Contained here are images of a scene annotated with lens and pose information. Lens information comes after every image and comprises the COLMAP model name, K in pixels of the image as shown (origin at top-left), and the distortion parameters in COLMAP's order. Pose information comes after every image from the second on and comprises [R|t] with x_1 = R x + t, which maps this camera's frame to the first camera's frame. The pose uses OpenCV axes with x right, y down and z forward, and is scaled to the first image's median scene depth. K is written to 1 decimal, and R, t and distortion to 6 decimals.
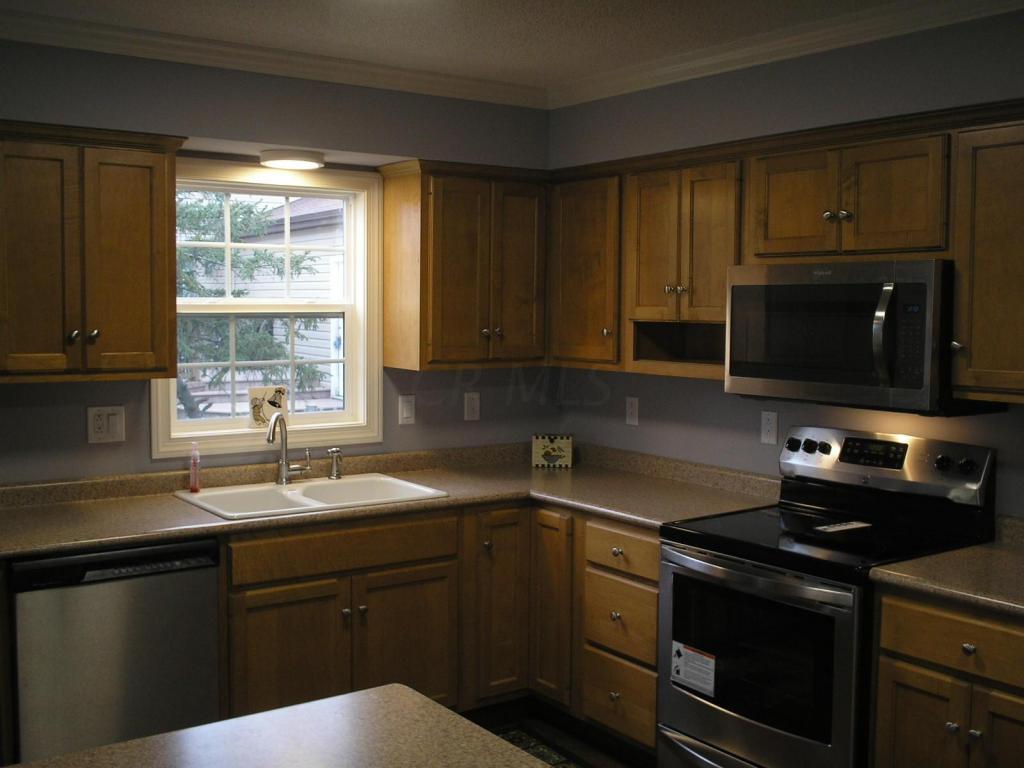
lens RADIAL K [[1128.1, 0, 512.5], [0, 1128.1, 382.2], [0, 0, 1]] dist [-0.004795, 0.000000]
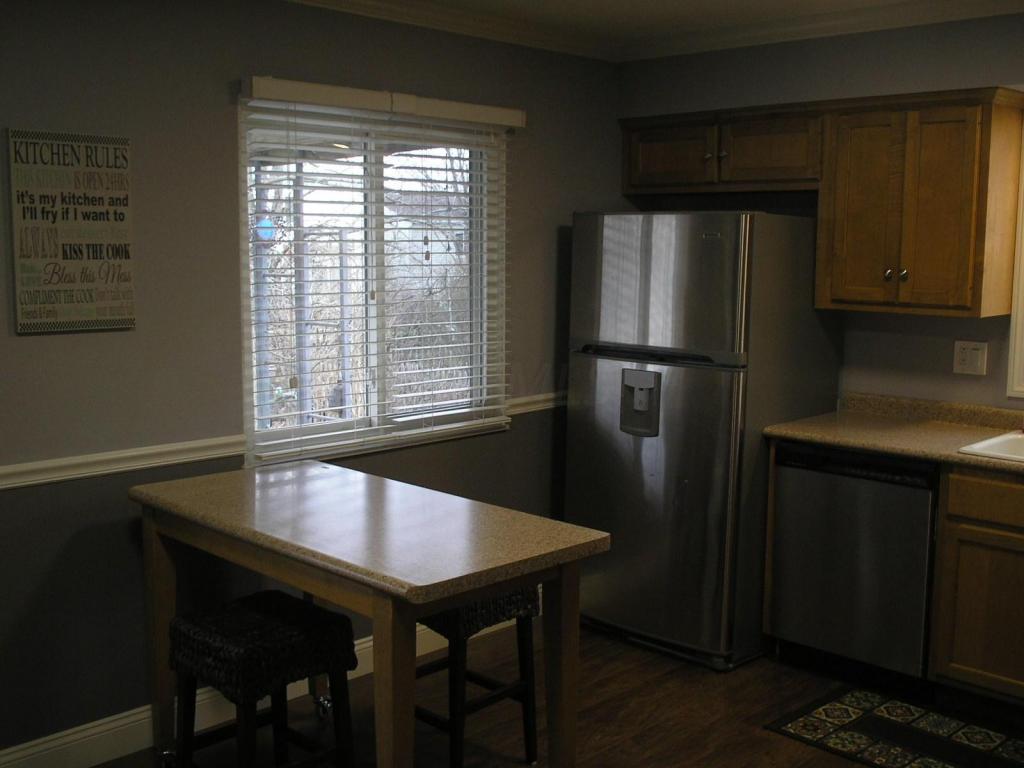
lens RADIAL K [[1128.1, 0, 512.4], [0, 1128.1, 384.9], [0, 0, 1]] dist [-0.004795, 0.000000]
pose [[0.180754, 0.113030, -0.977012, 0.649218], [-0.076125, 0.992002, 0.100680, -0.012980], [0.980578, 0.056176, 0.187913, 0.371861]]
